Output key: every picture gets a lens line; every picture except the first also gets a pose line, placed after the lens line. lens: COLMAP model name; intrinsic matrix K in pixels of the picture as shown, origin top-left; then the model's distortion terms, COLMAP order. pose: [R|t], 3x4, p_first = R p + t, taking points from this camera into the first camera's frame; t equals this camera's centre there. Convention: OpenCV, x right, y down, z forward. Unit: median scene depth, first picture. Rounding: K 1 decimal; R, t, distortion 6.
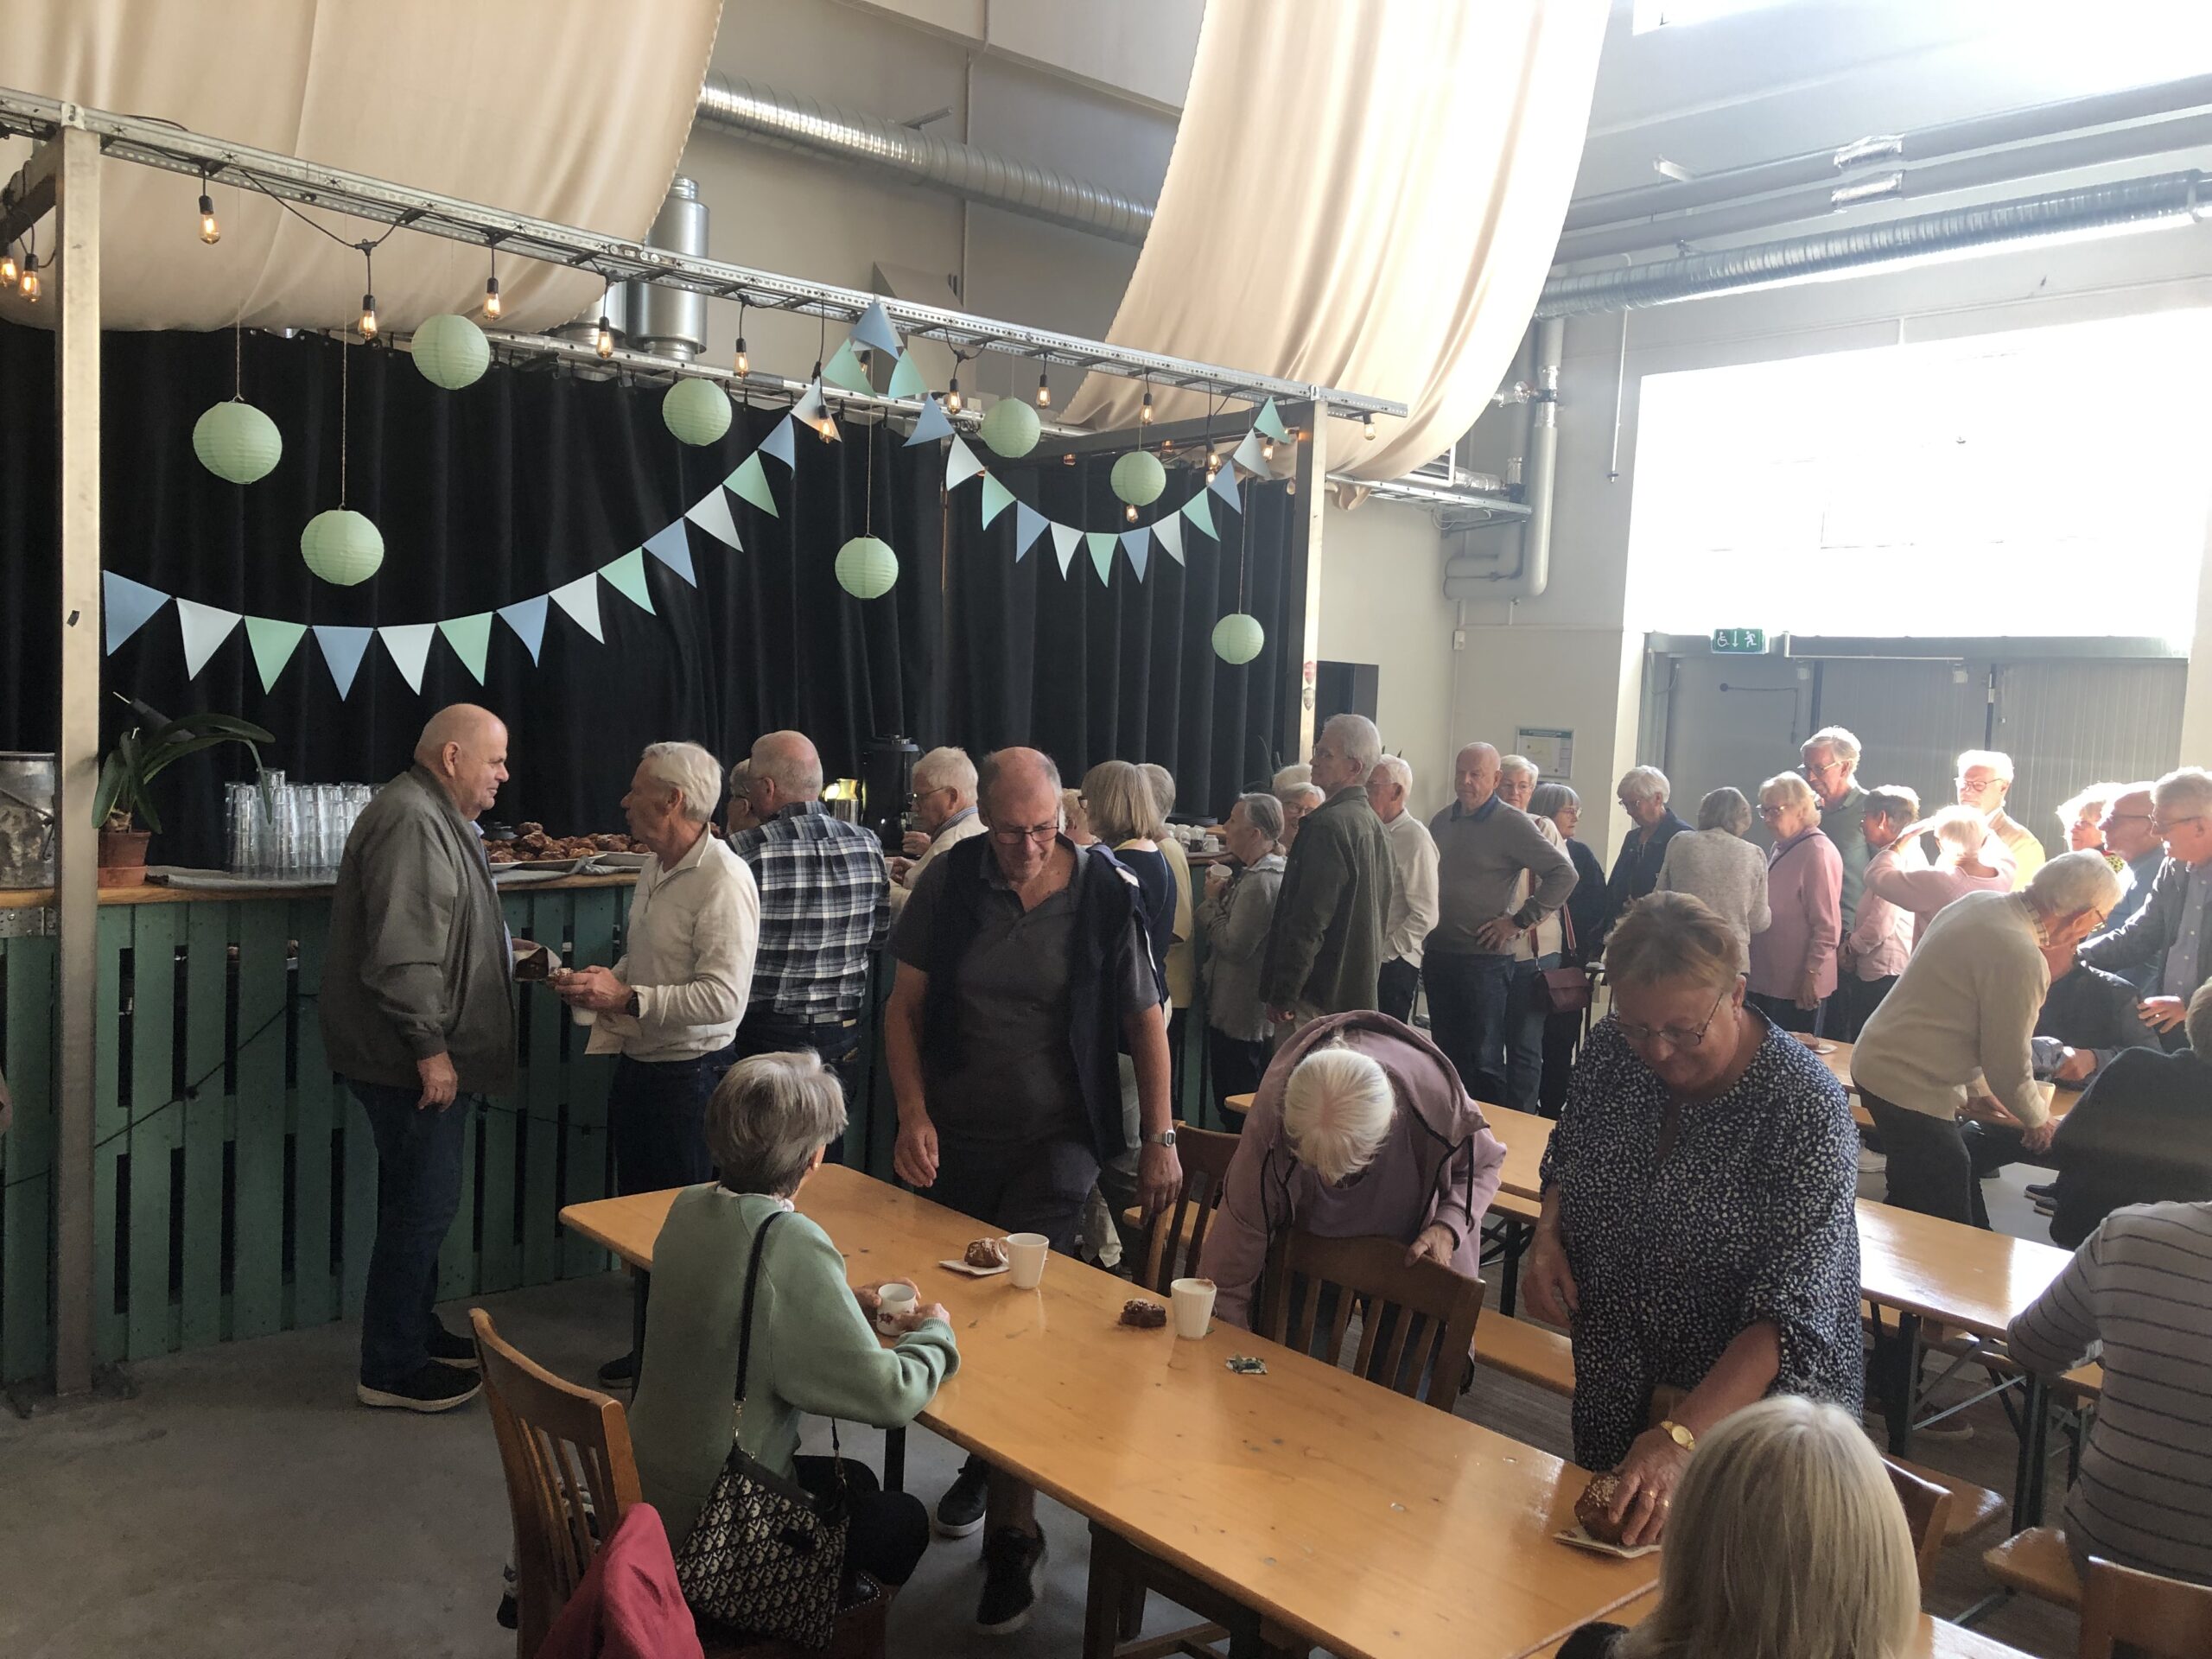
lens RADIAL K [[1802.6, 0, 1111.6], [0, 1802.6, 868.3], [0, 0, 1]] dist [0.005450, -0.024893]
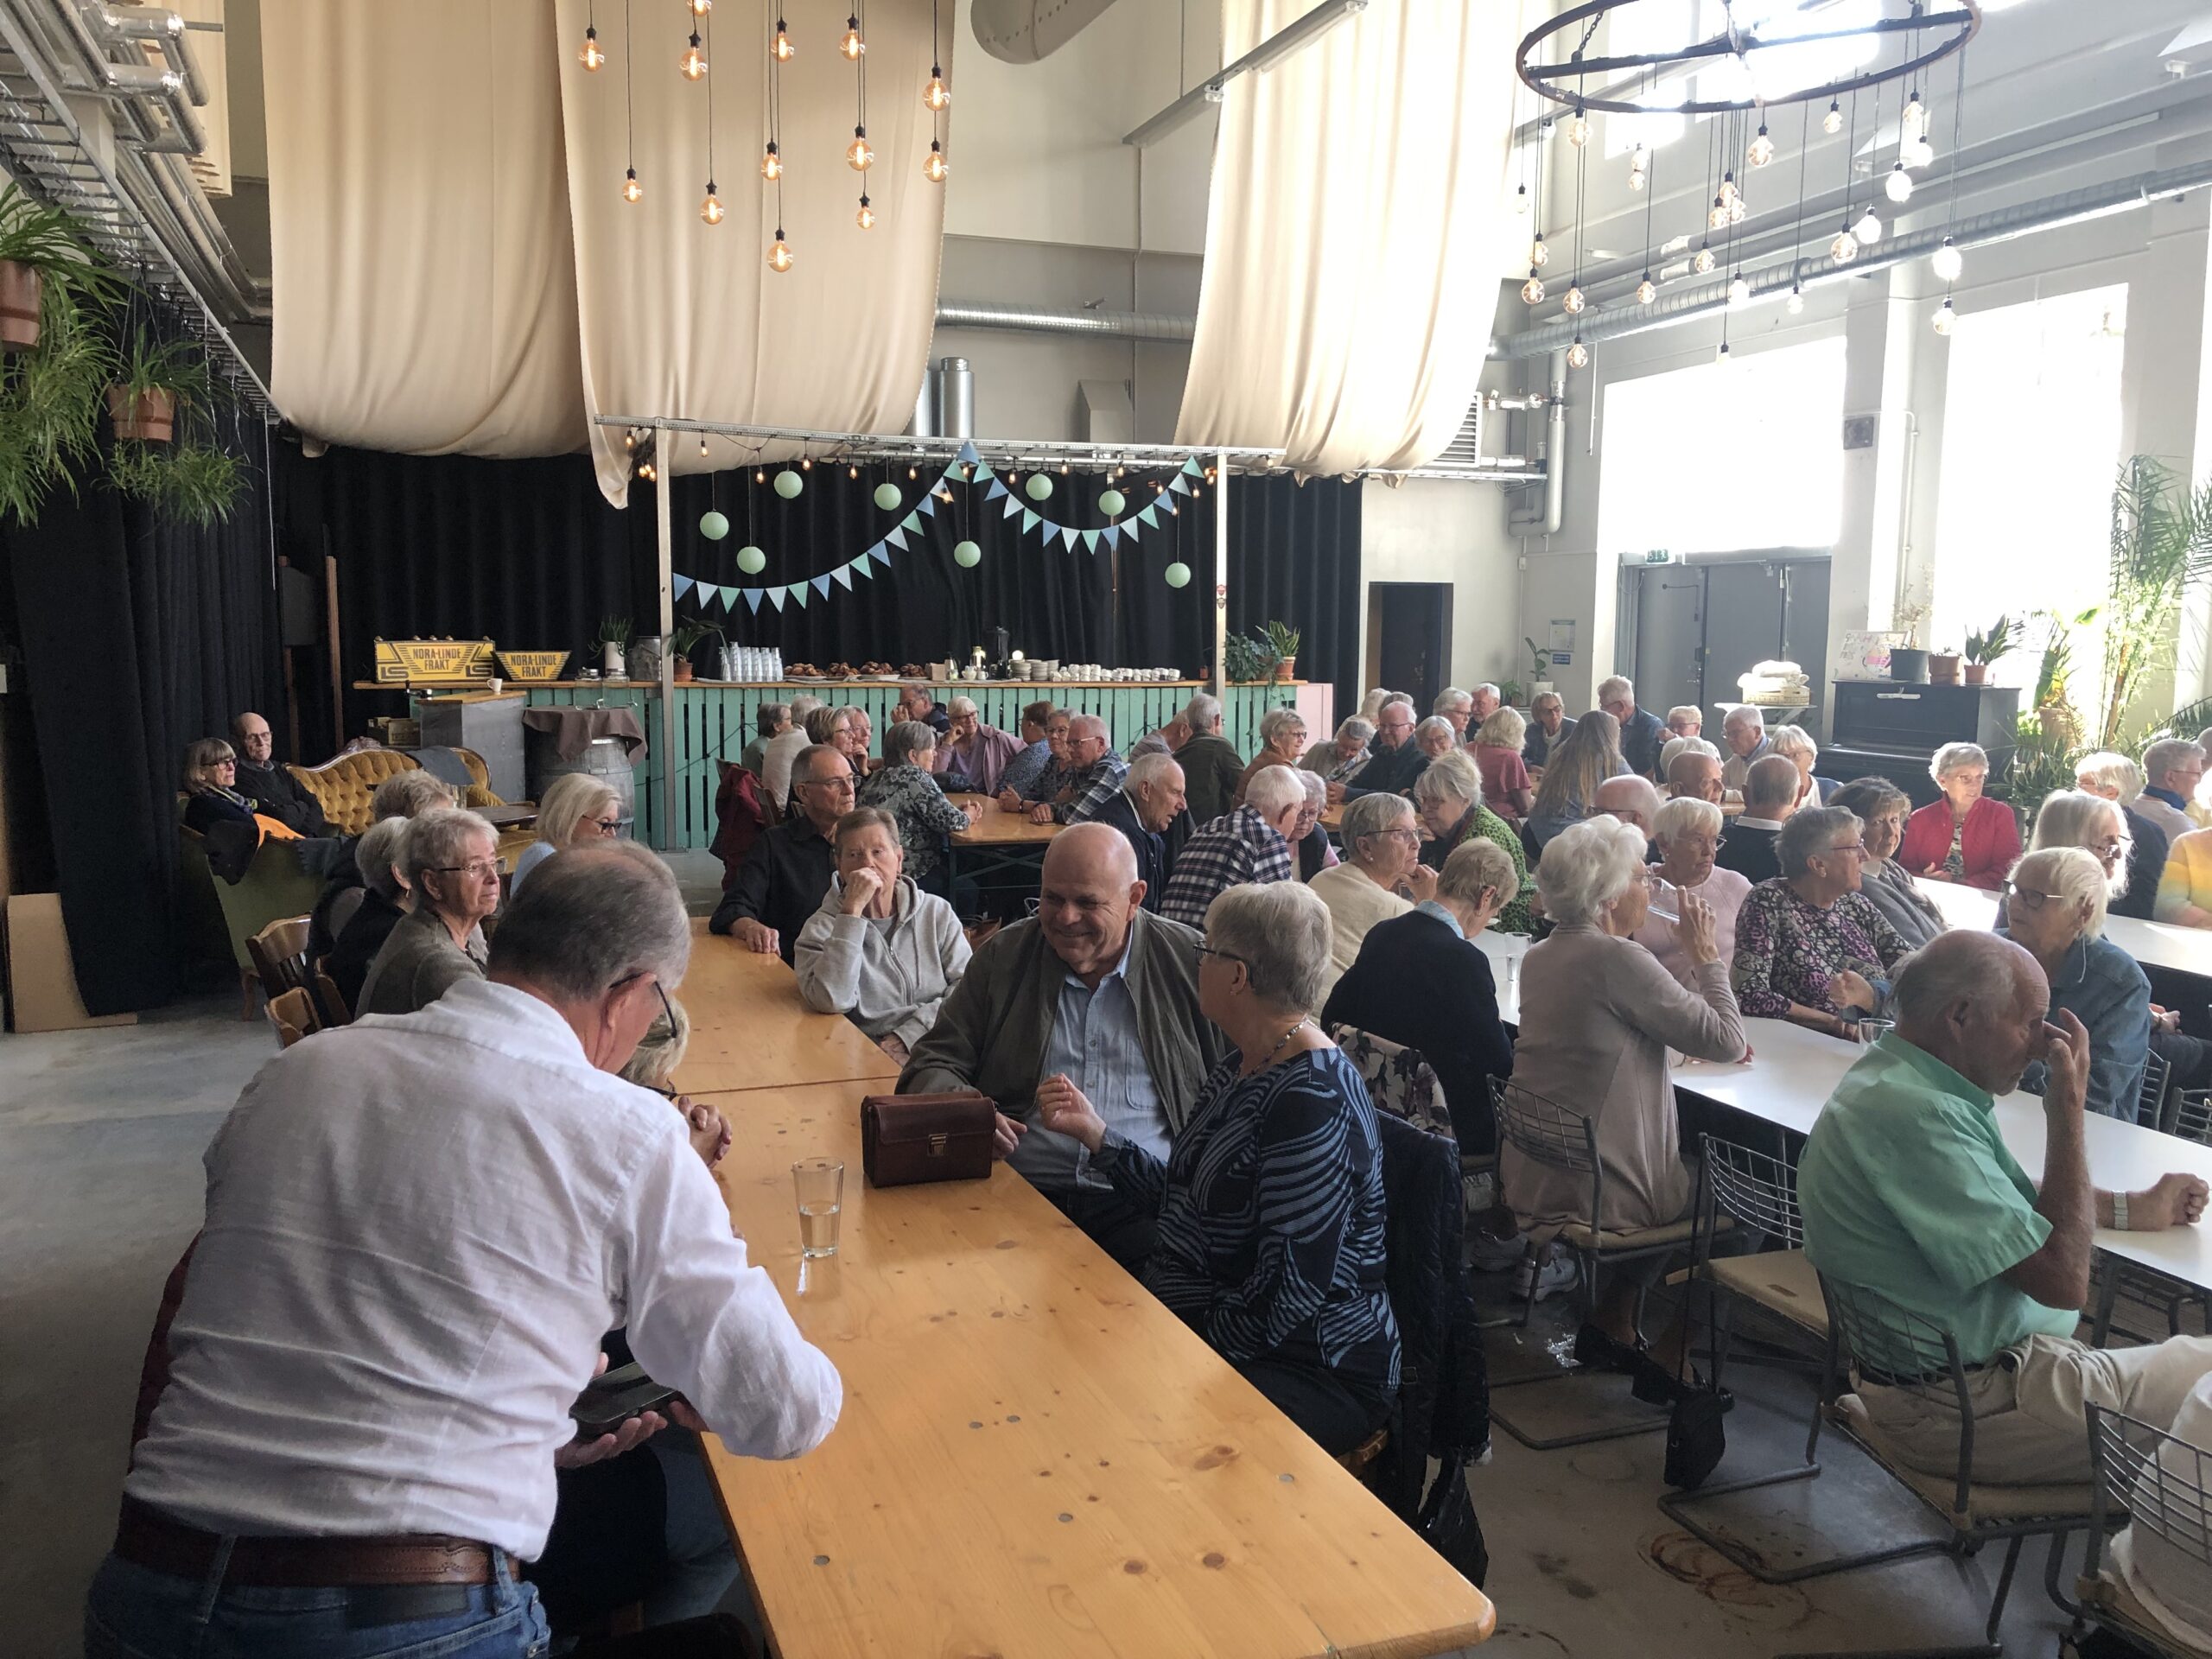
lens RADIAL K [[1925.9, 0, 1233.6], [0, 1925.9, 877.6], [0, 0, 1]] dist [0.034778, -0.010426]
pose [[0.949840, 0.001853, -0.312732, 0.943424], [0.007232, 0.999585, 0.027889, 0.182257], [0.312654, -0.028752, 0.949432, -1.255591]]
